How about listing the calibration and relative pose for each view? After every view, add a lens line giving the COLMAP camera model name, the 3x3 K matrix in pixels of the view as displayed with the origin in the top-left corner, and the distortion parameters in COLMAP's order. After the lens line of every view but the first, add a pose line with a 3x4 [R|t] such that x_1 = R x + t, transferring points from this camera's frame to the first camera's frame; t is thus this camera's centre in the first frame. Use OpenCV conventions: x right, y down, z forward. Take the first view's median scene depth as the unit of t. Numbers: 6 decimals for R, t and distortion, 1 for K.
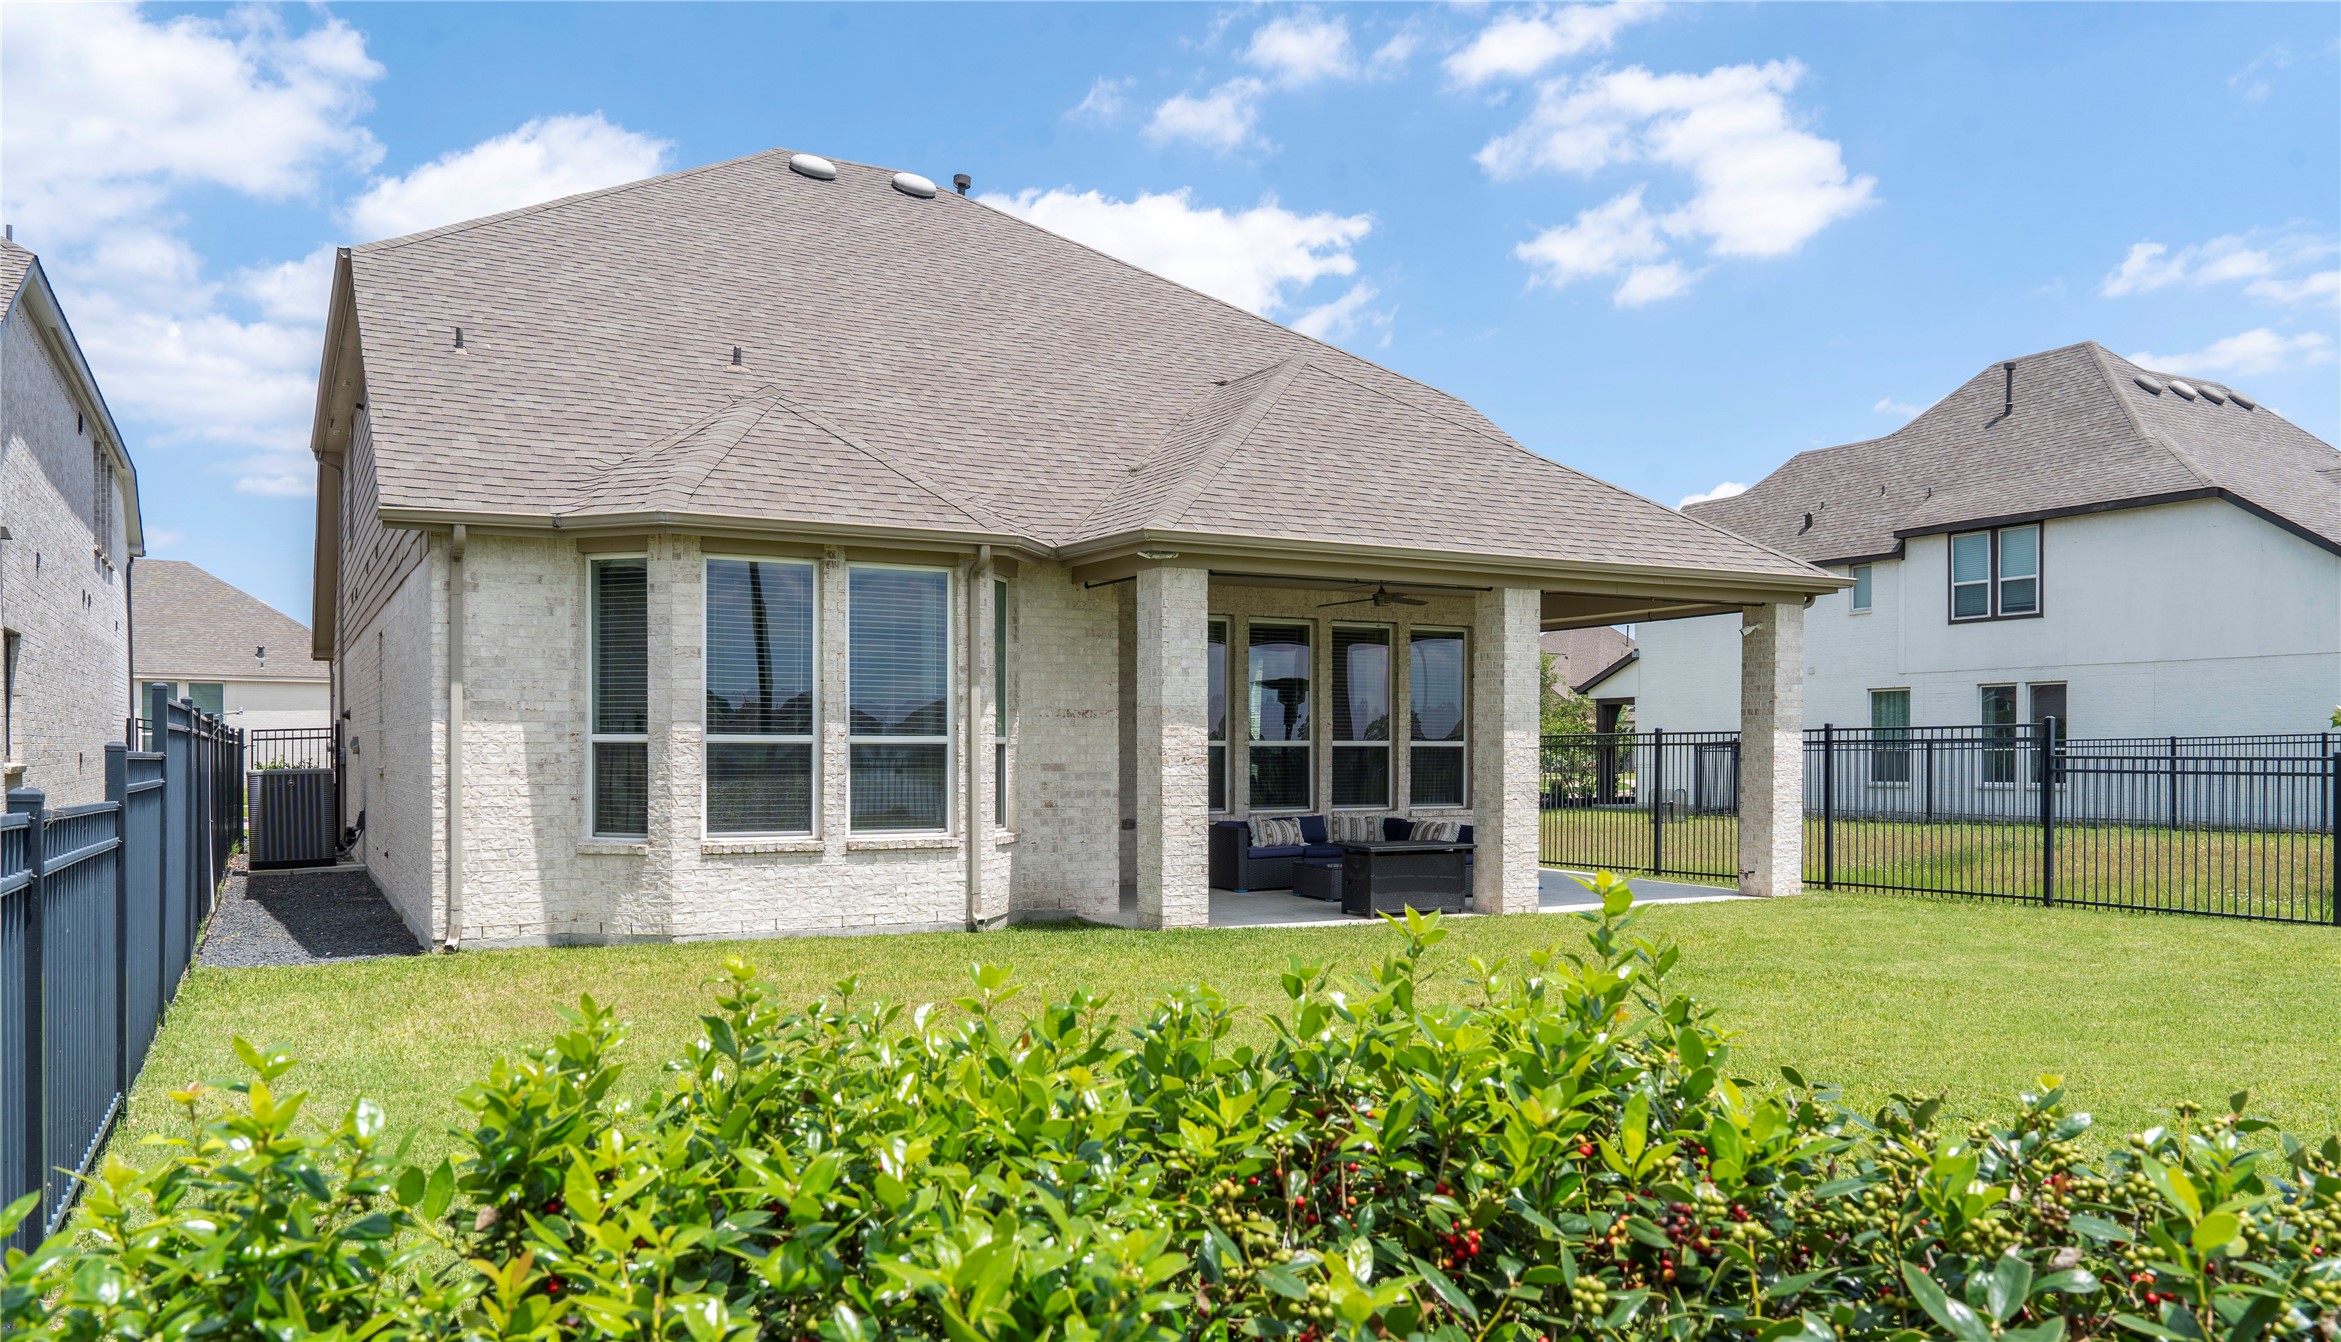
lens RADIAL K [[1530.3, 0, 1170.3], [0, 1530.3, 764.8], [0, 0, 1]] dist [0.002479, -0.000725]
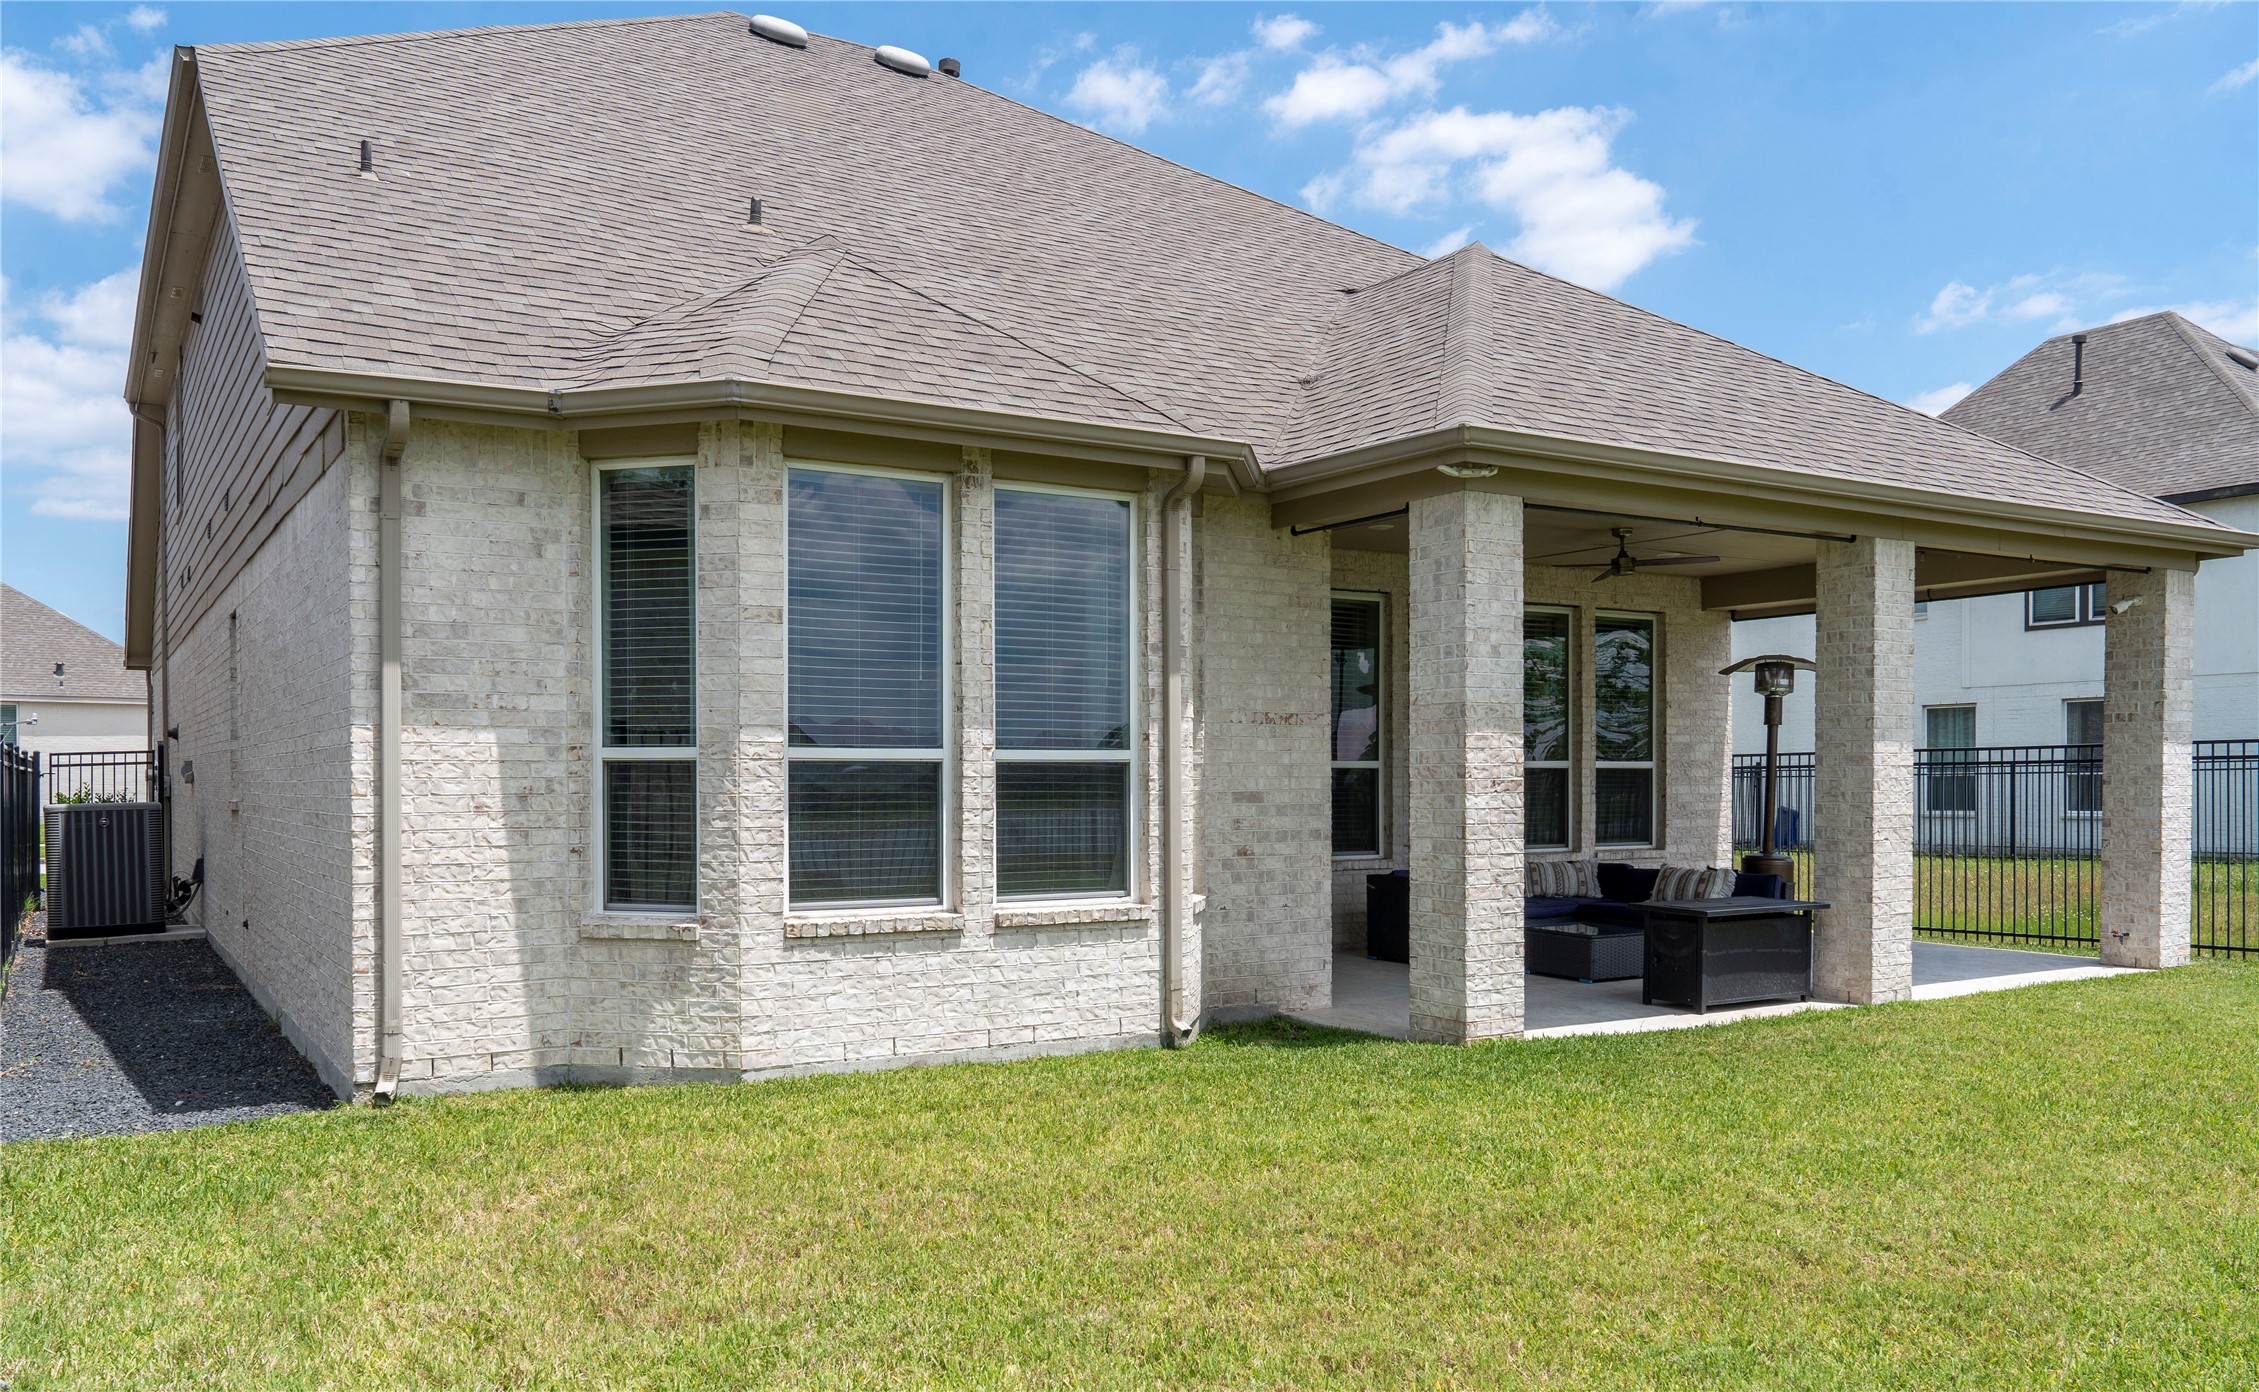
lens RADIAL K [[1625.0, 0, 1102.3], [0, 1625.0, 796.1], [0, 0, 1]] dist [-0.004544, 0.002141]
pose [[0.999366, -0.004143, 0.035371, -0.185371], [0.004098, 0.999991, 0.001339, -0.000090], [-0.035377, -0.001193, 0.999373, 0.307771]]
